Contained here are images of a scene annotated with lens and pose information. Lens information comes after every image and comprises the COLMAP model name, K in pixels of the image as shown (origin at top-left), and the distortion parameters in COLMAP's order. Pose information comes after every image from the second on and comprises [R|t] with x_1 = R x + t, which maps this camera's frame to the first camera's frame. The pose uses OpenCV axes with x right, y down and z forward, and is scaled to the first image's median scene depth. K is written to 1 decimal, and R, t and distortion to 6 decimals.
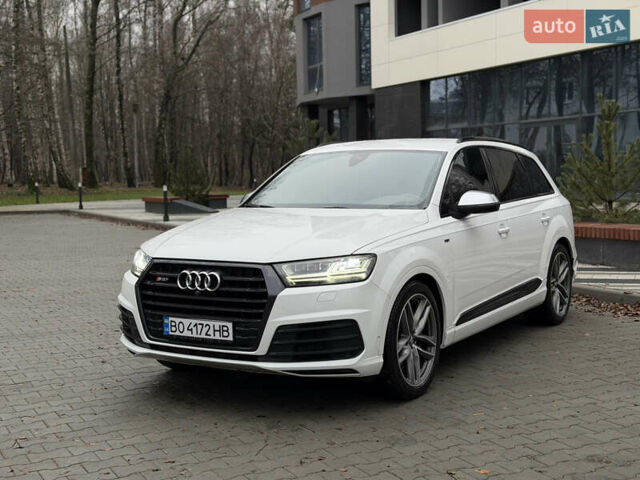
lens RADIAL K [[885.1, 0, 324.7], [0, 885.1, 257.8], [0, 0, 1]] dist [0.106602, 0.000000]
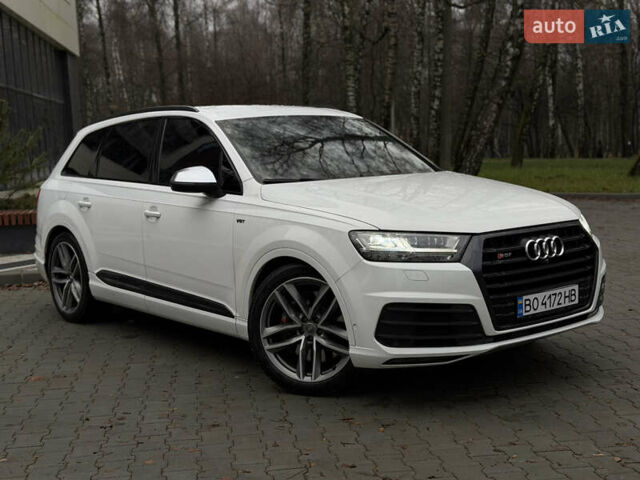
lens RADIAL K [[885.1, 0, 318.1], [0, 885.1, 241.5], [0, 0, 1]] dist [0.106602, 0.000000]
pose [[0.345814, -0.106315, 0.932261, -1.046604], [0.121577, 0.990262, 0.067831, -0.069056], [-0.930393, 0.089884, 0.355372, 0.873541]]
